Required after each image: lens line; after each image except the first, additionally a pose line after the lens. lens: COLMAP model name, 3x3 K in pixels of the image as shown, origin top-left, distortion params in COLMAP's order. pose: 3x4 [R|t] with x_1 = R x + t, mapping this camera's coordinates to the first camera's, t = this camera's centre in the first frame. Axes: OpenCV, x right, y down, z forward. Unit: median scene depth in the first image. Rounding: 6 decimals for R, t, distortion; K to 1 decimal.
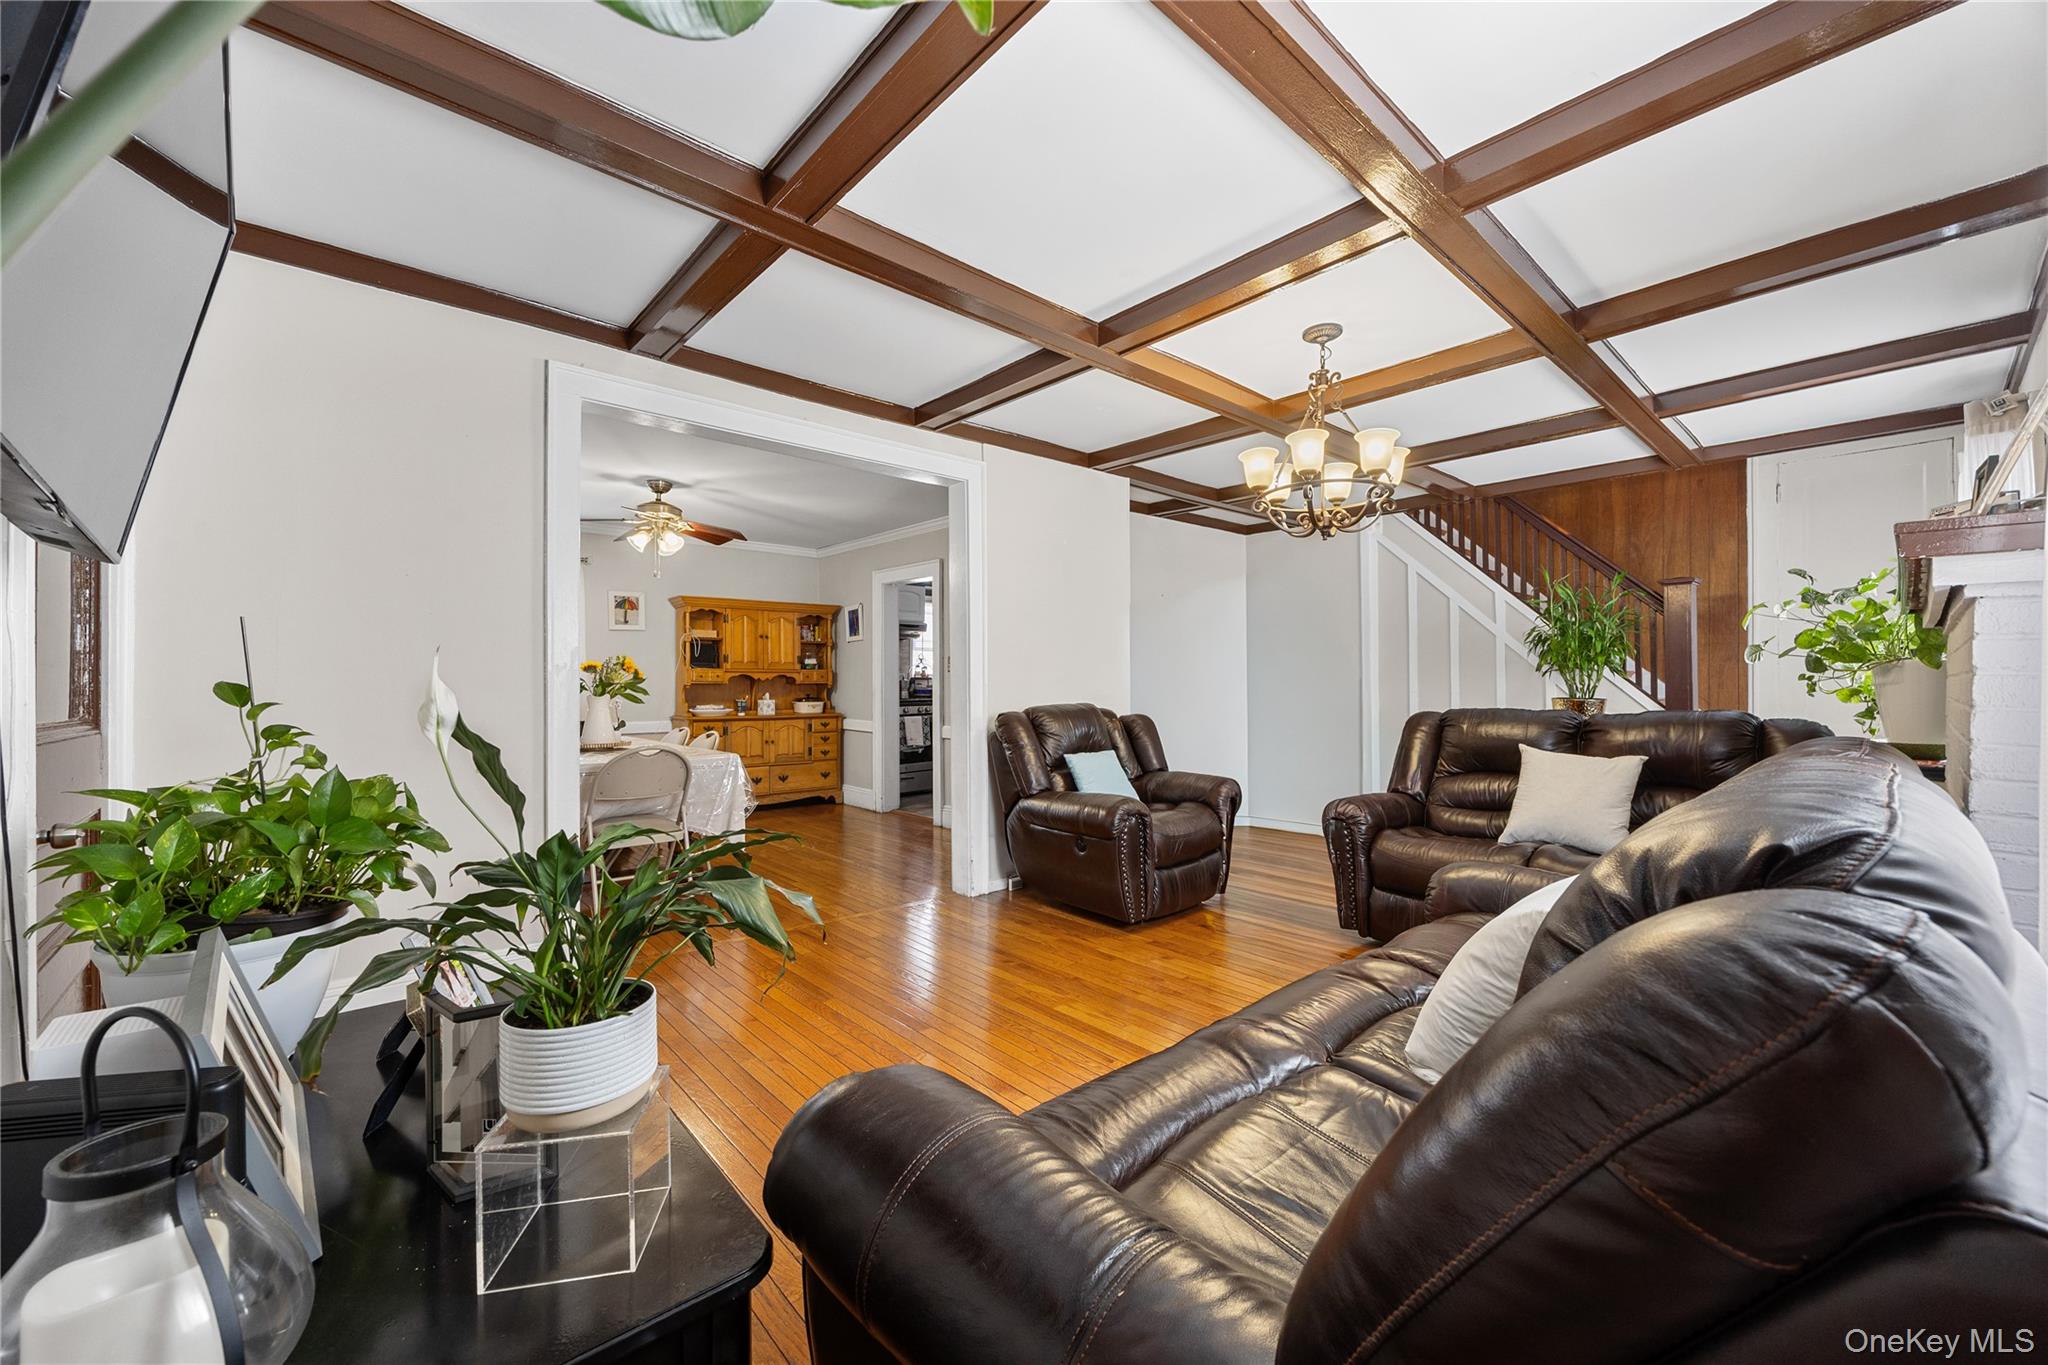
lens RADIAL K [[794.6, 0, 1023.0], [0, 794.6, 681.2], [0, 0, 1]] dist [-0.000965, 0.000414]
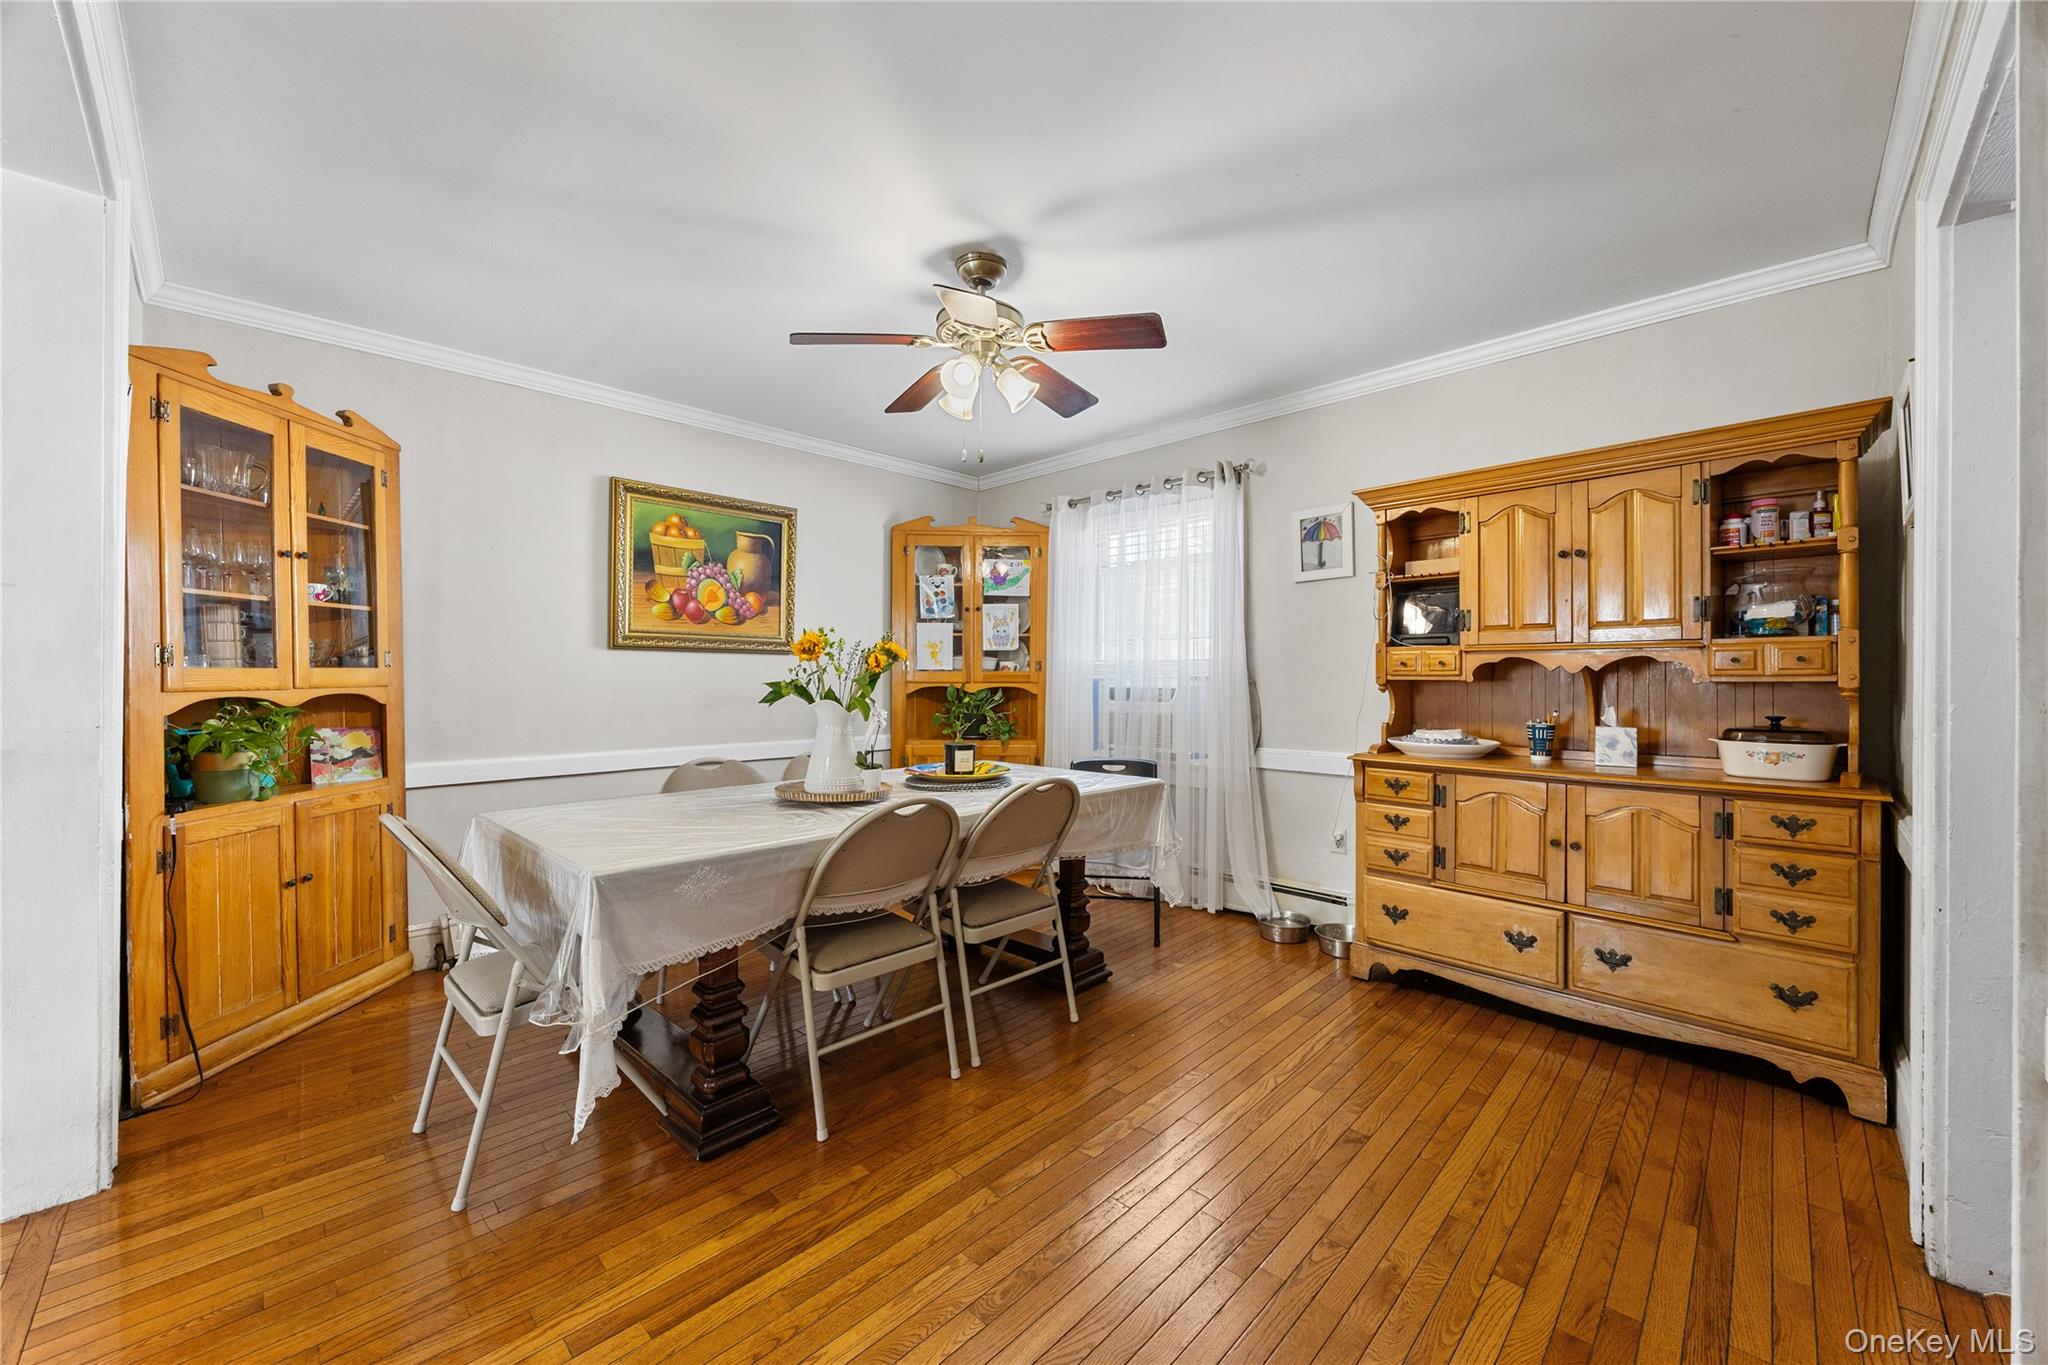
lens RADIAL K [[794.6, 0, 1004.3], [0, 794.6, 675.2], [0, 0, 1]] dist [-0.000965, 0.000414]
pose [[0.076759, 0.001089, -0.997049, 0.018951], [0.001029, 0.999999, 0.001171, -0.000621], [0.997049, -0.001116, 0.076758, 0.690885]]
